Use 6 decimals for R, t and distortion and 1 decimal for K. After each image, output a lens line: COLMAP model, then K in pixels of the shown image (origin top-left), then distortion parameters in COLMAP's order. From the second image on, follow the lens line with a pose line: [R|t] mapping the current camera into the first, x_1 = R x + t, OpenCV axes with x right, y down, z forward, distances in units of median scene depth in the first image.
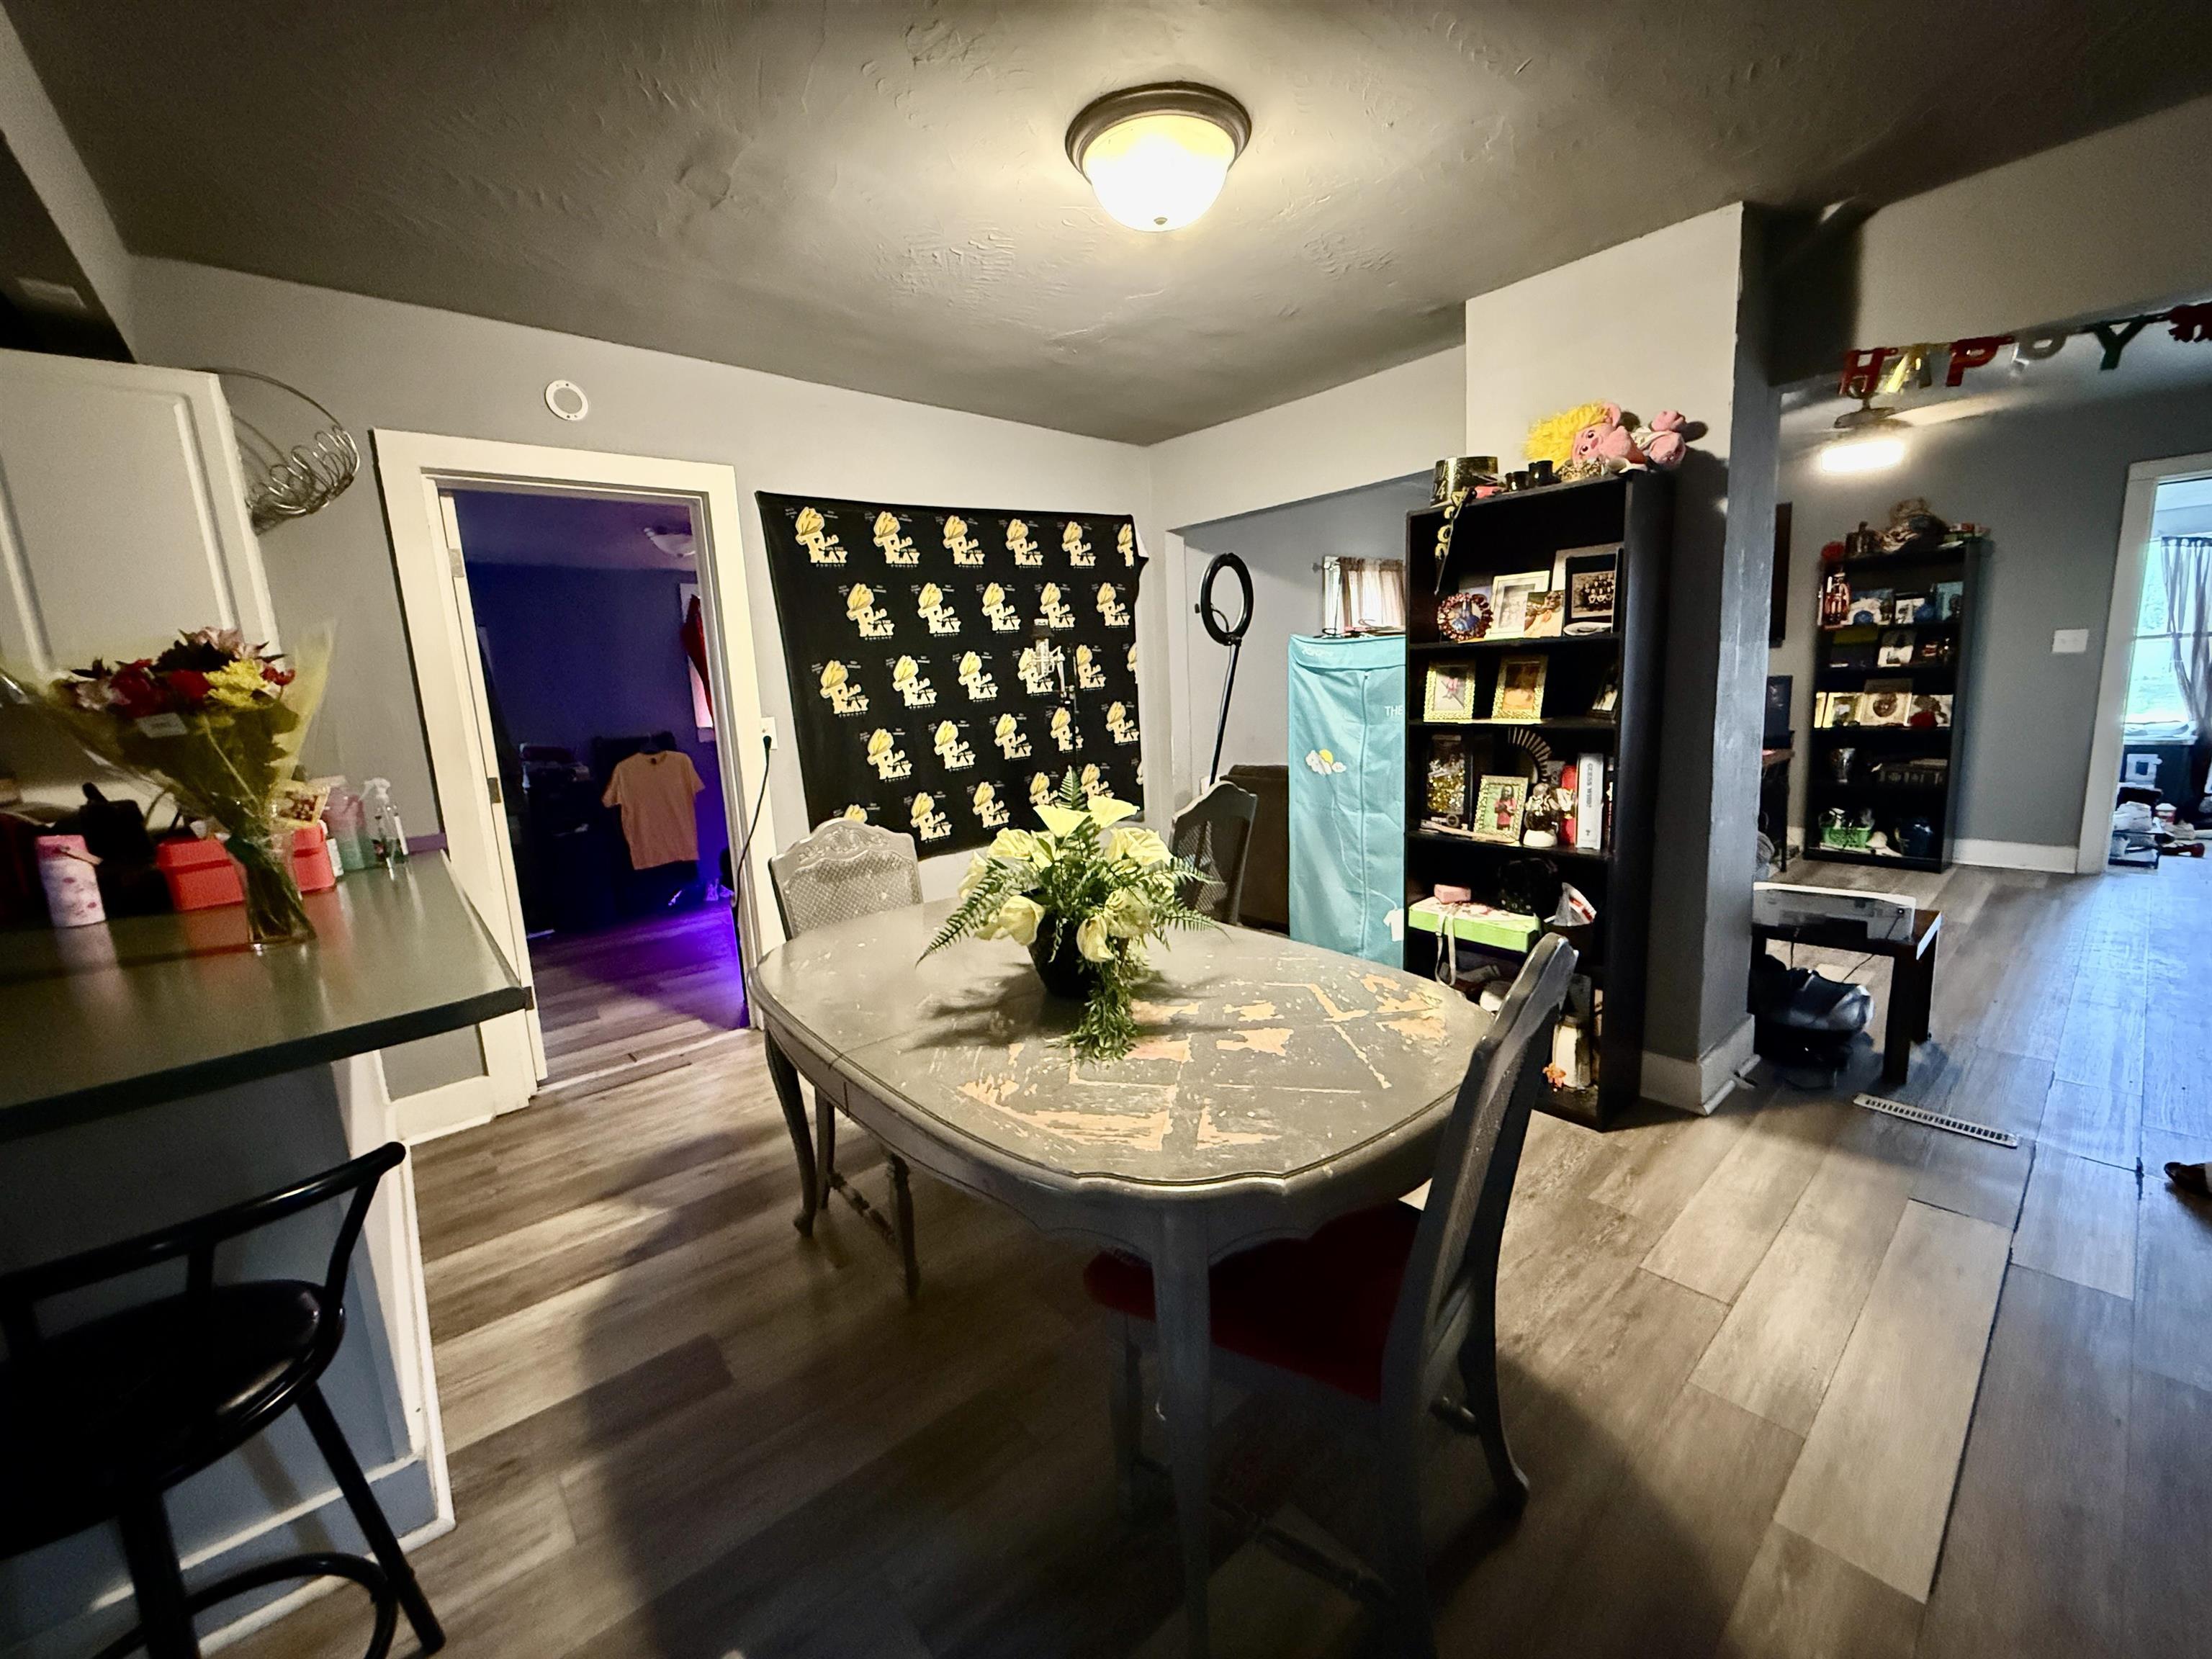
lens RADIAL K [[887.0, 0, 1107.3], [0, 887.0, 829.7], [0, 0, 1]] dist [-0.000918, 0.000159]
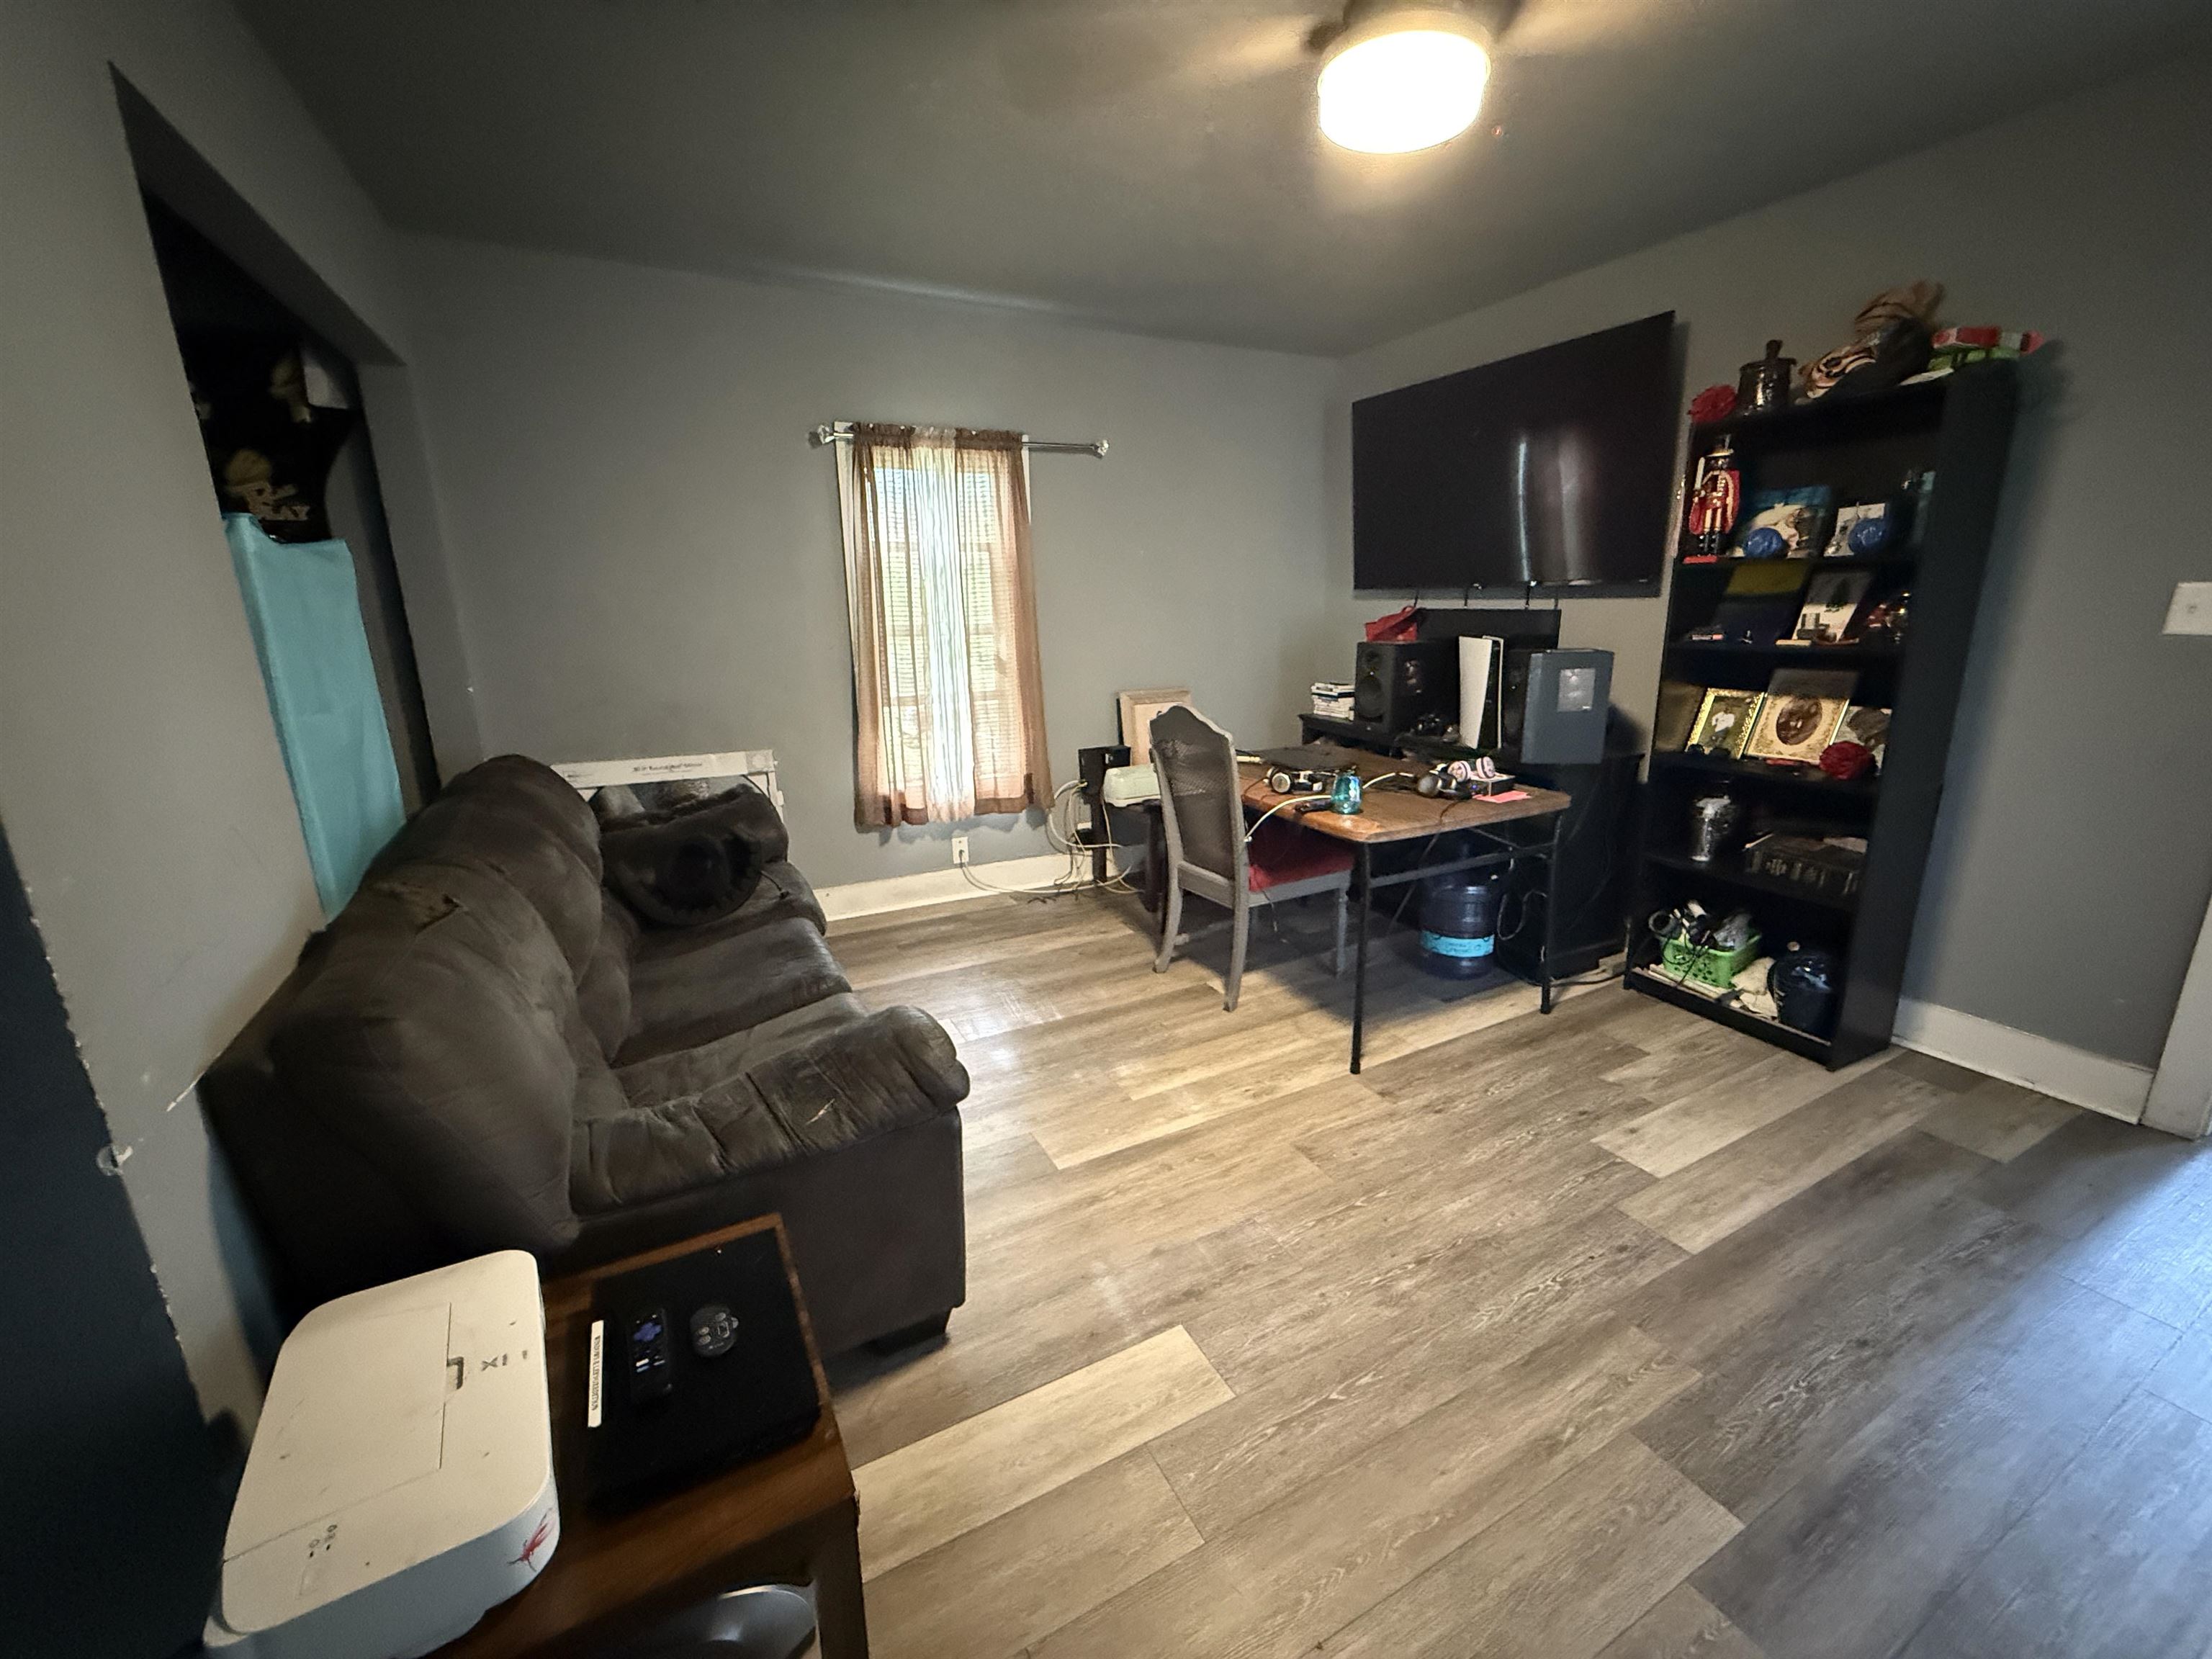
lens RADIAL K [[887.0, 0, 1107.1], [0, 887.0, 831.5], [0, 0, 1]] dist [-0.000918, 0.000159]
pose [[0.971734, 0.096370, -0.215513, 0.745280], [-0.076501, 0.992170, 0.098728, -0.119552], [0.223340, -0.079450, 0.971497, 0.508471]]
